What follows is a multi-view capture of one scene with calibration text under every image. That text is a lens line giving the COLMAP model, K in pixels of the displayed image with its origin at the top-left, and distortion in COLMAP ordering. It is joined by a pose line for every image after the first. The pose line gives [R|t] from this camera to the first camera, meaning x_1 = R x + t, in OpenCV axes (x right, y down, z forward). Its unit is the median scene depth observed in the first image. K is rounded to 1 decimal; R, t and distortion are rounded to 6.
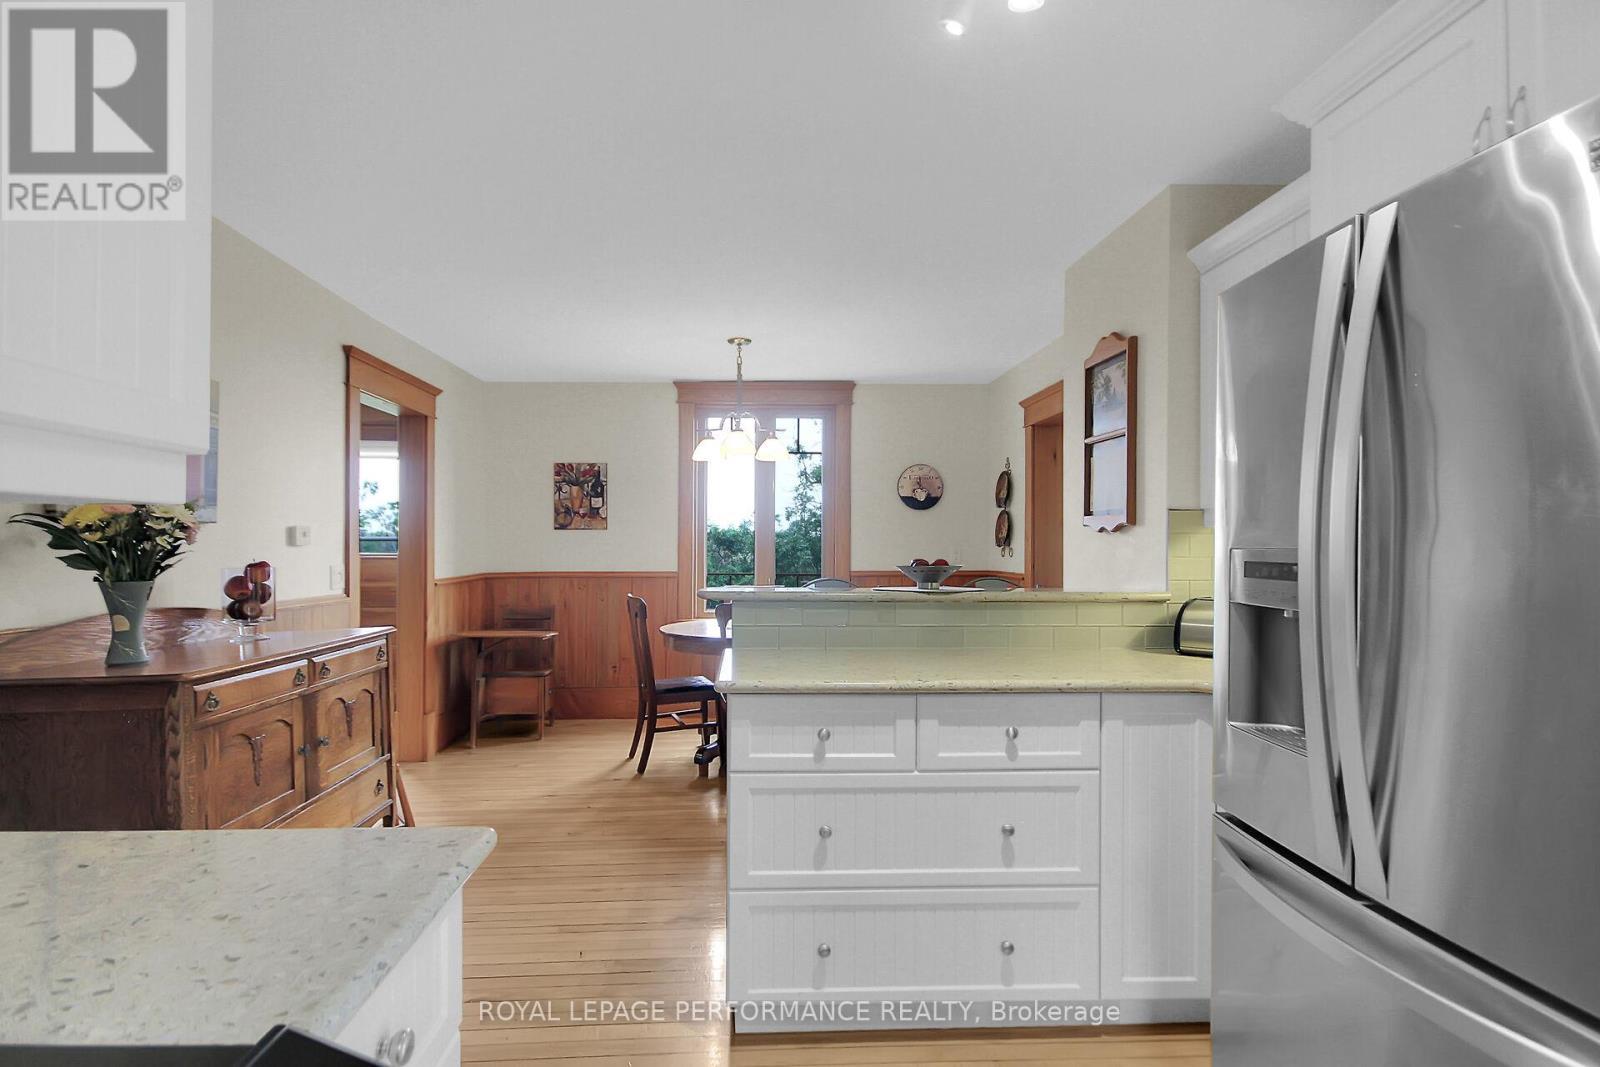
lens RADIAL K [[809.6, 0, 788.4], [0, 809.6, 536.5], [0, 0, 1]] dist [0.013707, -0.004053]
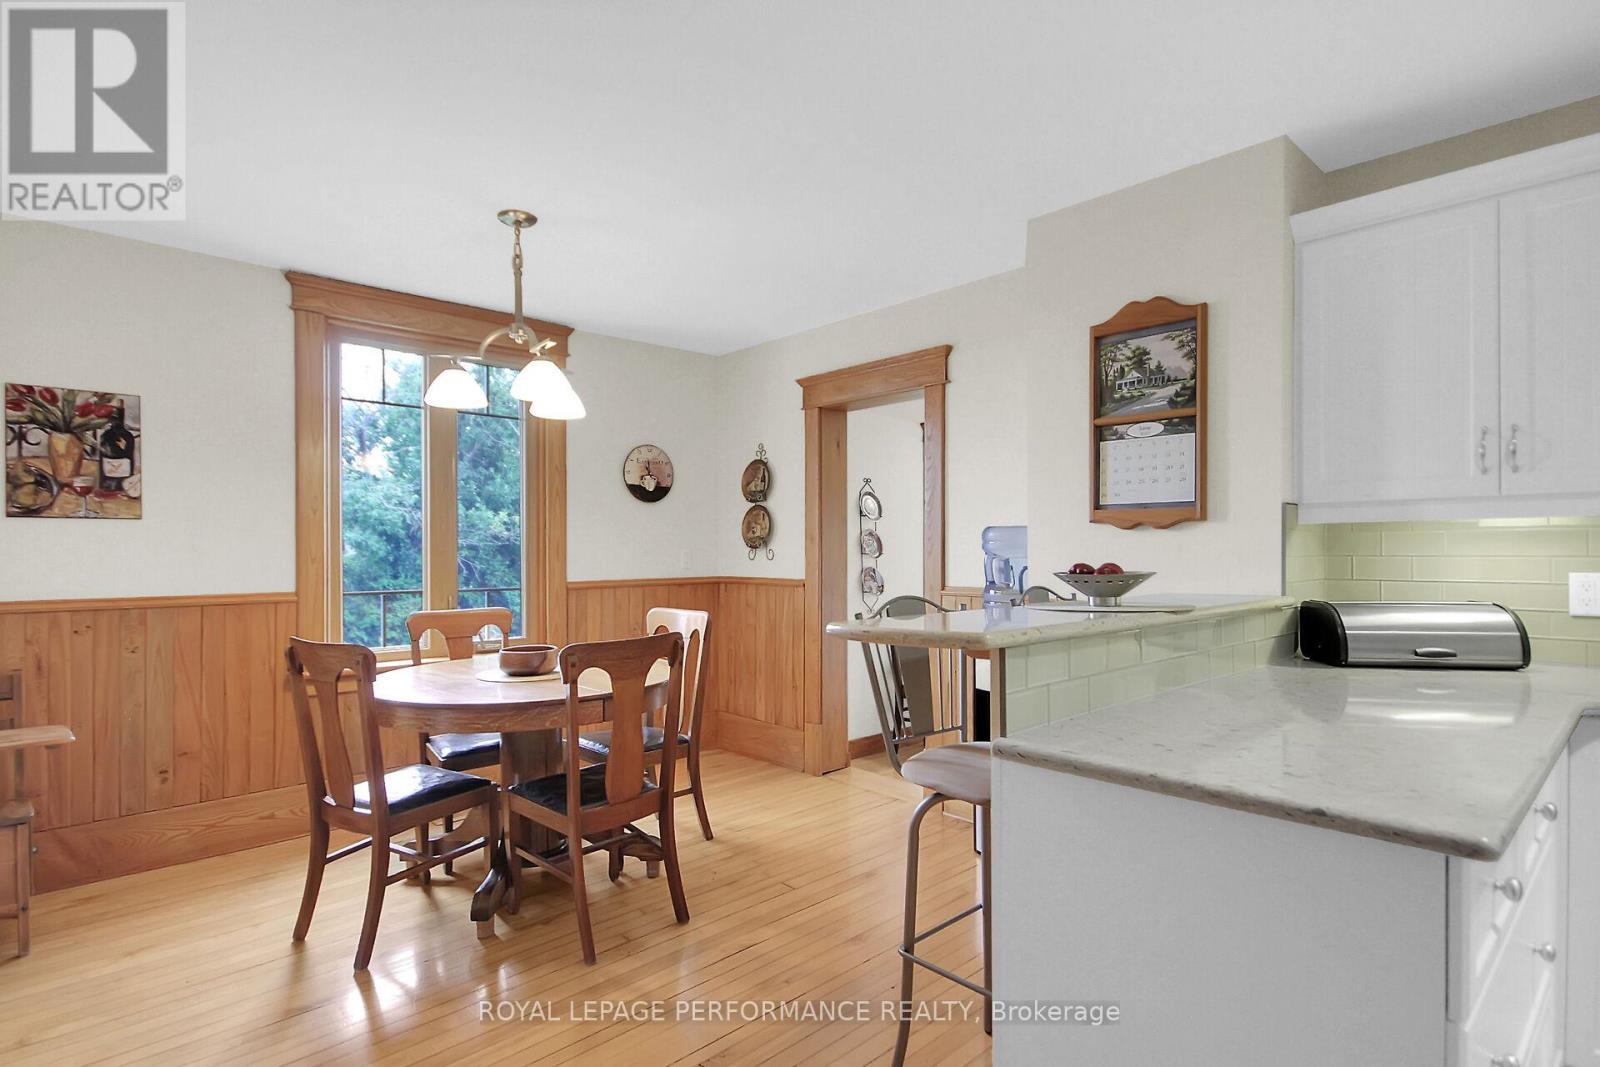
lens RADIAL K [[809.6, 0, 788.6], [0, 809.6, 545.6], [0, 0, 1]] dist [0.013707, -0.004053]
pose [[0.771833, -0.001199, 0.635824, -0.236858], [-0.003227, 0.999978, 0.005804, 0.004440], [-0.635817, -0.006531, 0.771812, 0.308568]]
